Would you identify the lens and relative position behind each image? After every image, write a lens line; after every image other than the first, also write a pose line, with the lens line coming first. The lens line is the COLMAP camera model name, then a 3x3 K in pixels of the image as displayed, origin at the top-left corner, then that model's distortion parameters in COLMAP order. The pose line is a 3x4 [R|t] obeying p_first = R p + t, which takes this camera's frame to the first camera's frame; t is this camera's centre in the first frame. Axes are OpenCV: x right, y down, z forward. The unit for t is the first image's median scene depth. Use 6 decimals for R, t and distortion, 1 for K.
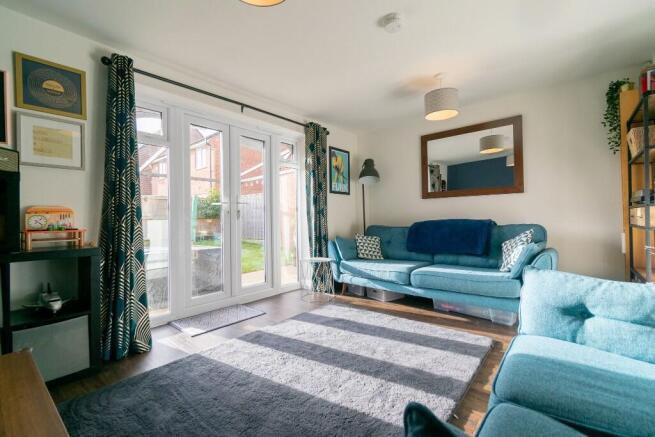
lens RADIAL K [[291.4, 0, 327.6], [0, 291.4, 216.6], [0, 0, 1]] dist [0.006226, -0.000960]
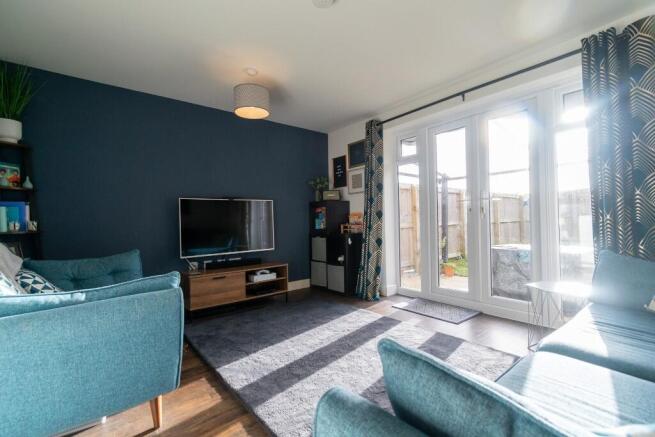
lens RADIAL K [[291.4, 0, 329.2], [0, 291.4, 219.3], [0, 0, 1]] dist [0.006226, -0.000960]
pose [[-0.180227, 0.009967, -0.983575, 0.851220], [0.026084, 0.999645, 0.005350, -0.002508], [0.983279, -0.024691, -0.180423, 0.916841]]
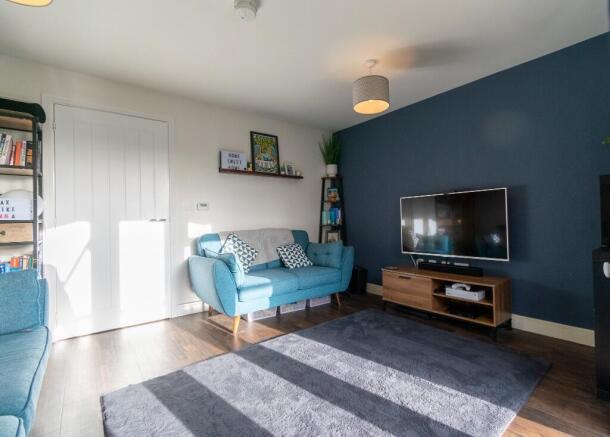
lens RADIAL K [[277.6, 0, 307.1], [0, 277.6, 219.1], [0, 0, 1]] dist [0.006005, 0.000635]
pose [[-0.984322, 0.034611, 0.172951, -0.052387], [0.032666, 0.999367, -0.014085, 0.000305], [-0.173329, -0.008214, -0.984830, 1.417936]]
